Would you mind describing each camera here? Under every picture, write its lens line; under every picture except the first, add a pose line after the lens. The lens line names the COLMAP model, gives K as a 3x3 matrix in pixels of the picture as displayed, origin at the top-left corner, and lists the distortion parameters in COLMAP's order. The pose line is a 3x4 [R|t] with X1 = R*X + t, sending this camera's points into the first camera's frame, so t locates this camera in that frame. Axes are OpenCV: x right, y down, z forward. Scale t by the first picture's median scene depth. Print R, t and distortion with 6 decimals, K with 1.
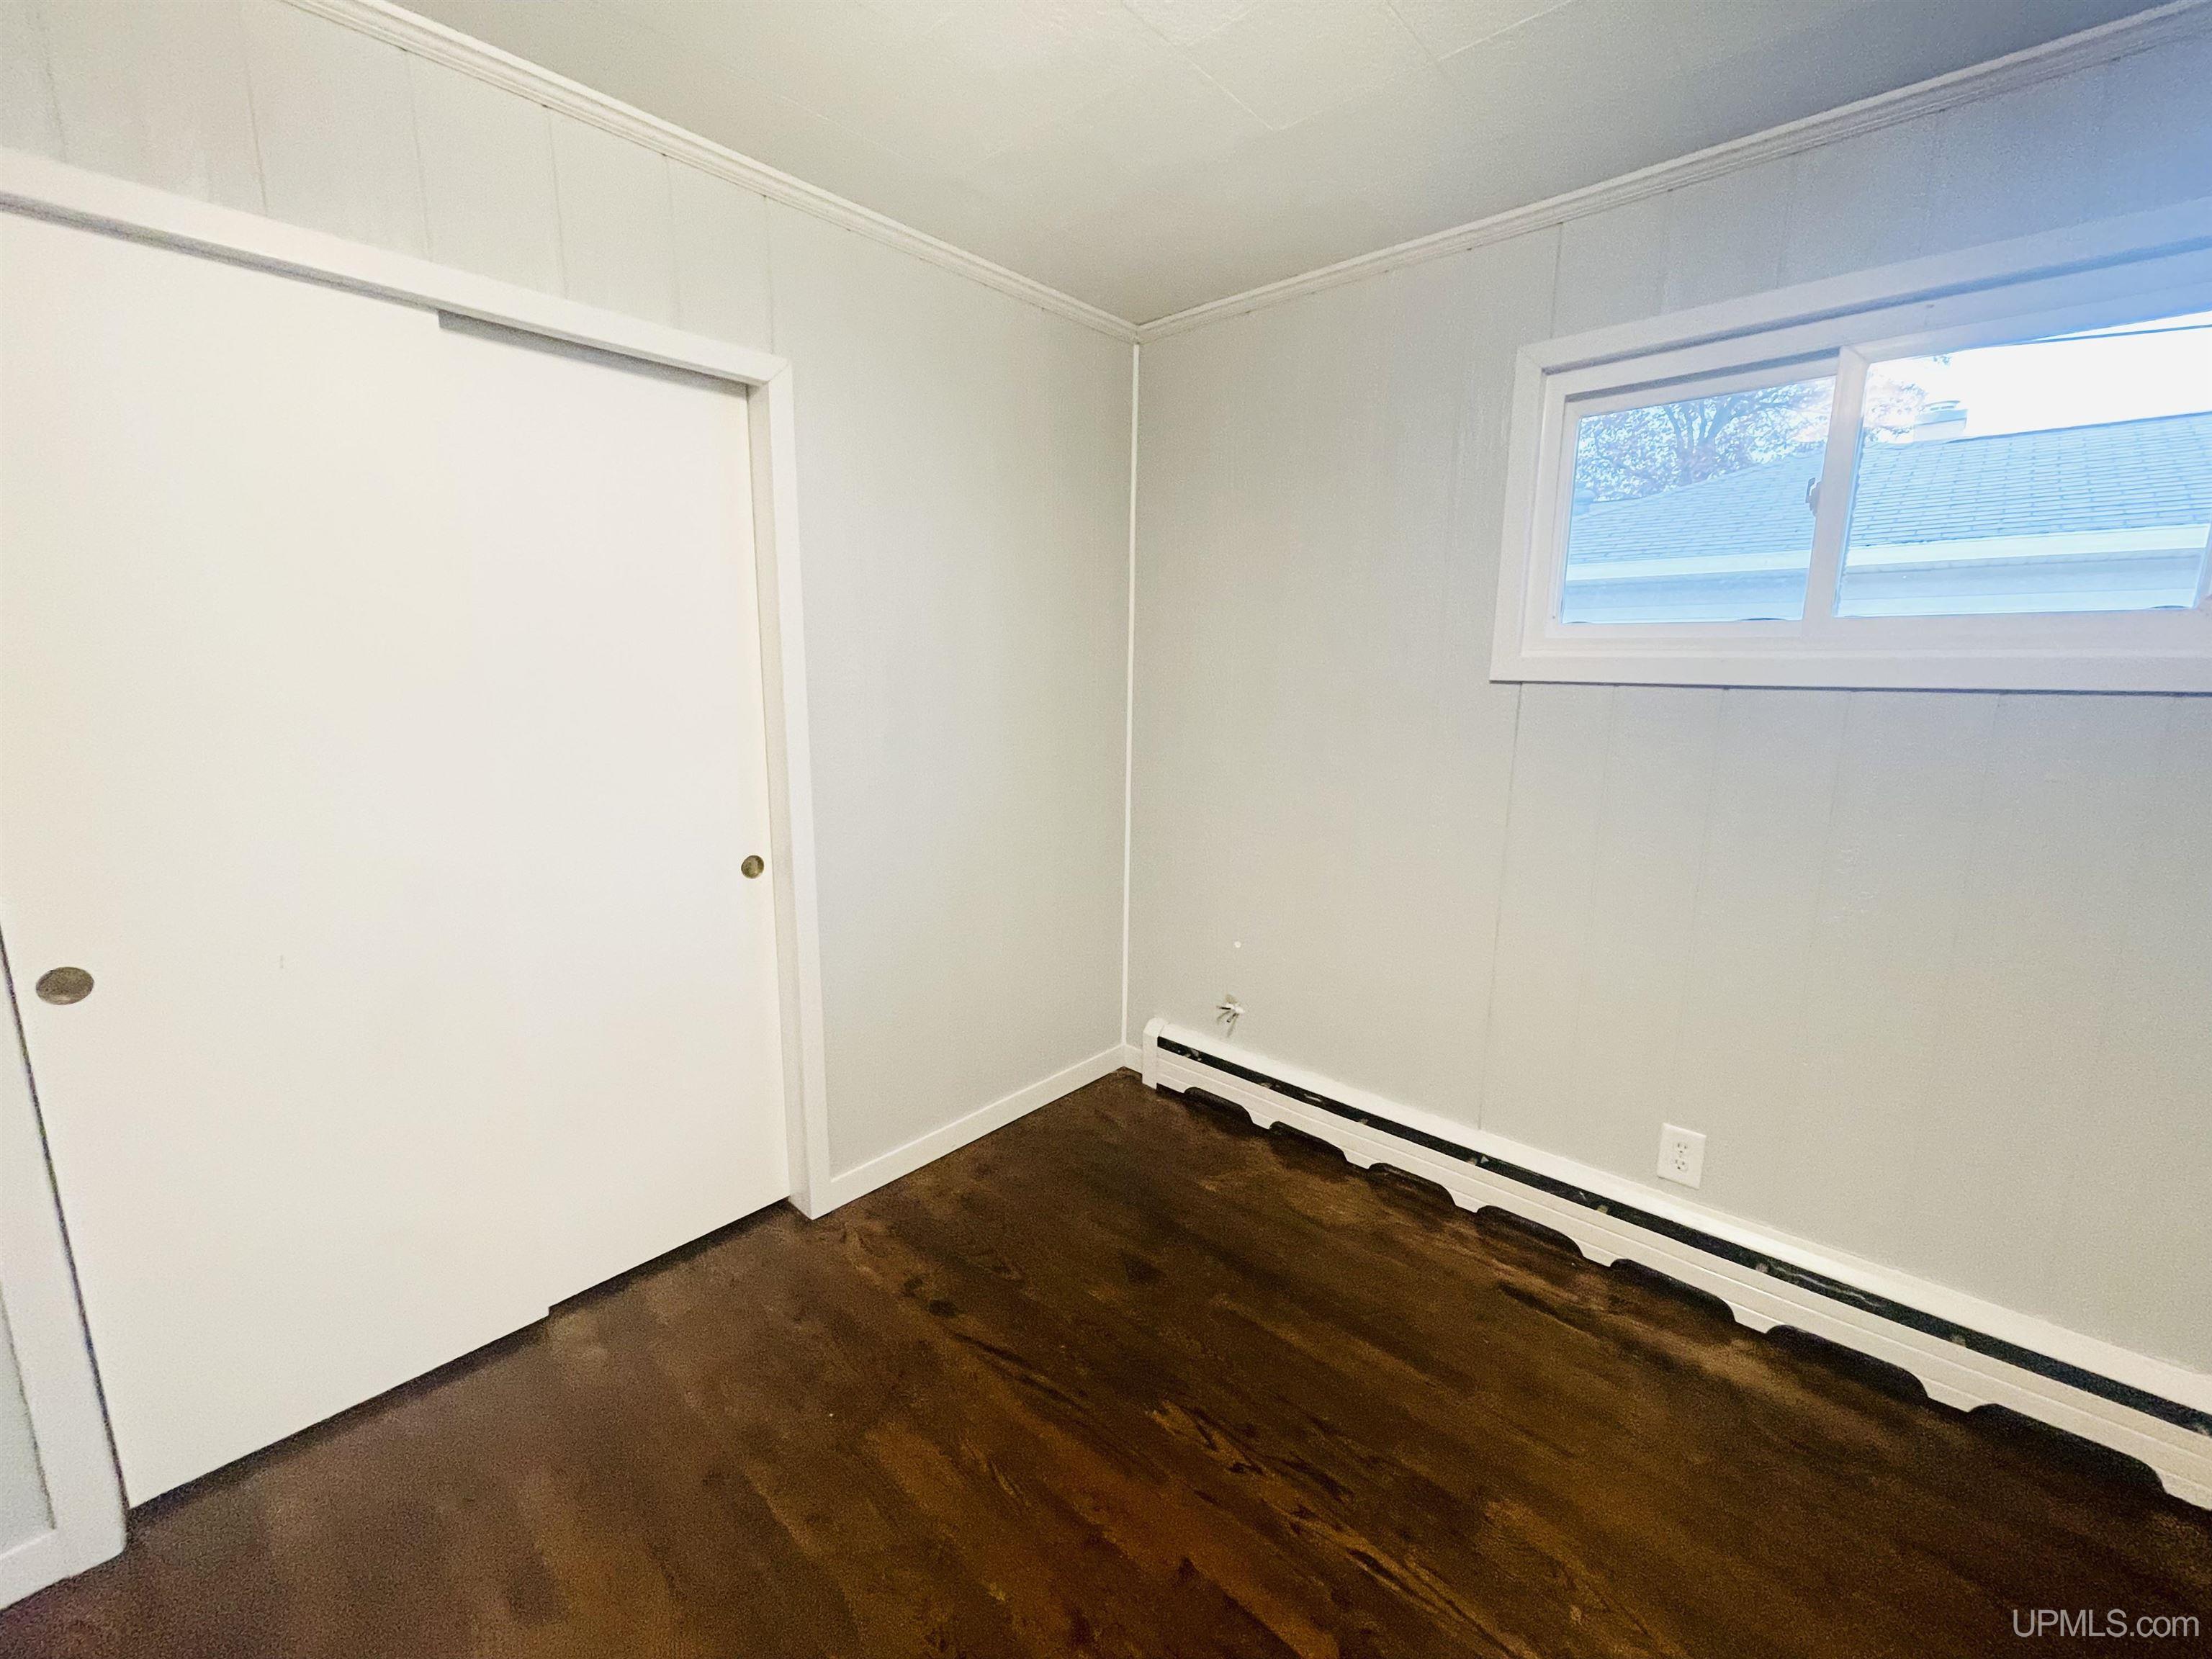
lens RADIAL K [[898.4, 0, 1085.5], [0, 898.4, 820.1], [0, 0, 1]] dist [-0.001908, 0.001934]
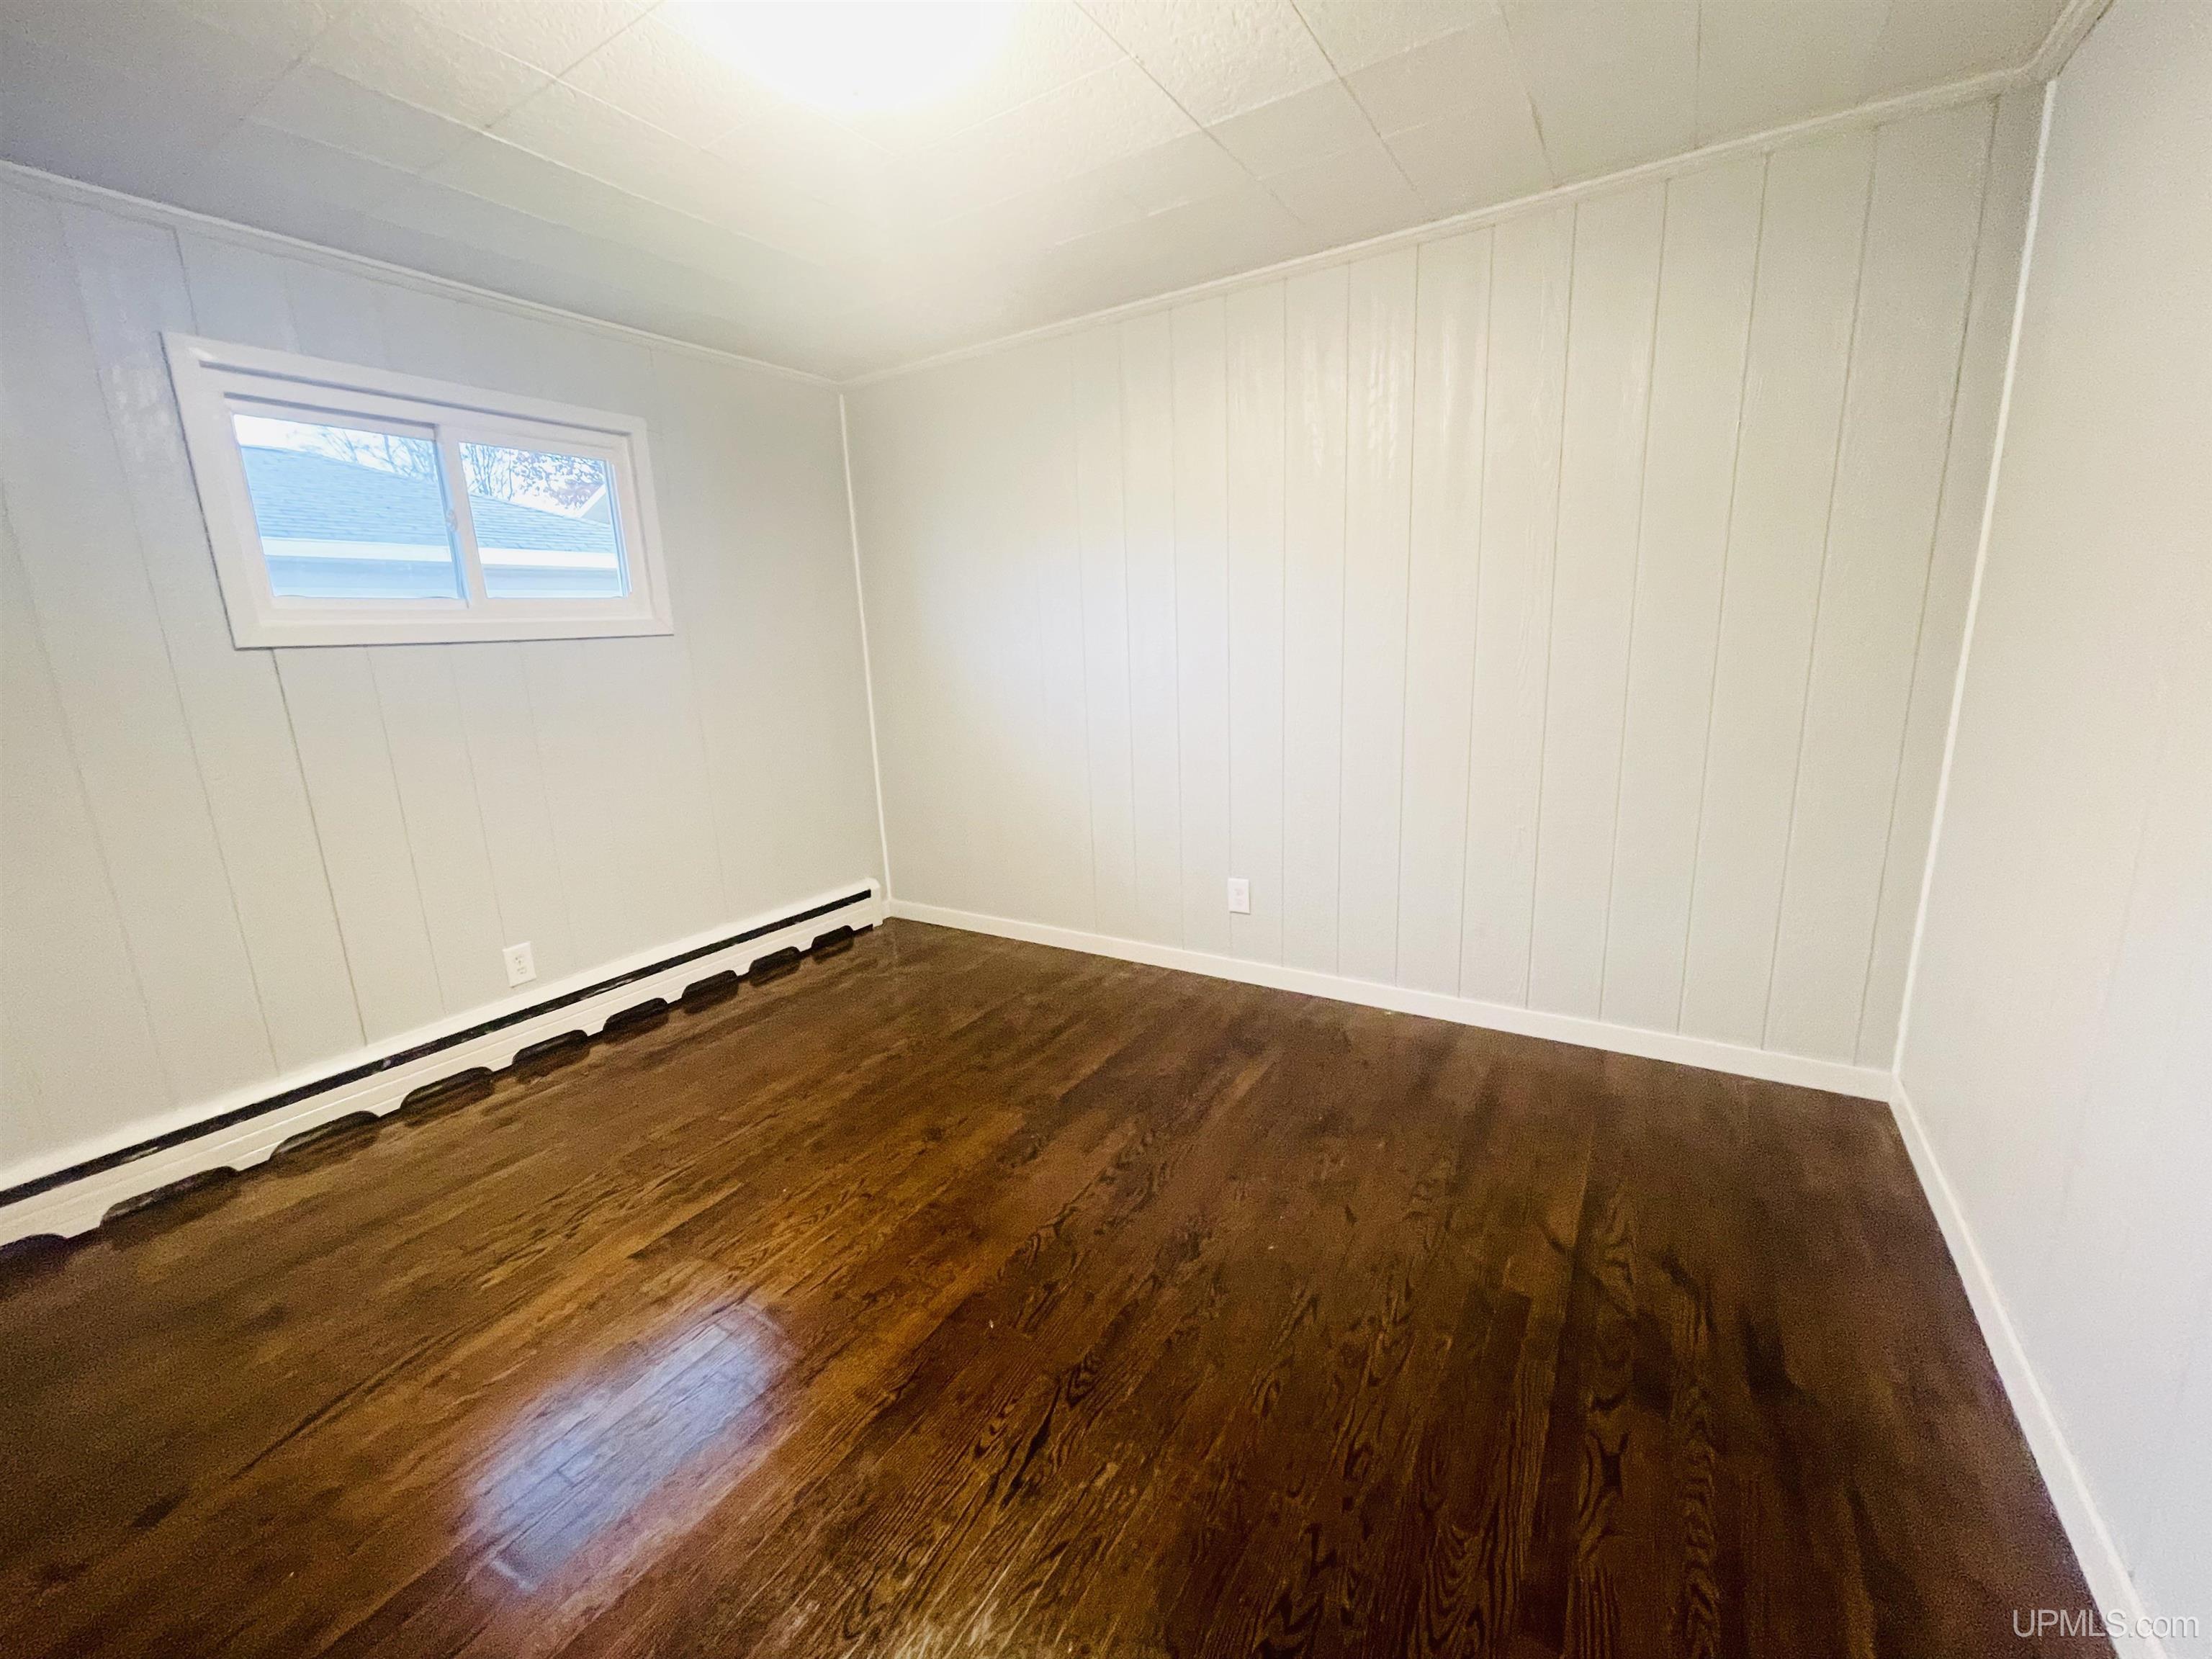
lens RADIAL K [[898.4, 0, 1121.1], [0, 898.4, 833.0], [0, 0, 1]] dist [-0.001908, 0.001934]
pose [[-0.189248, -0.227284, 0.955263, -0.859719], [0.197231, 0.944218, 0.263730, -0.022622], [-0.961918, 0.238318, -0.133864, 0.193239]]
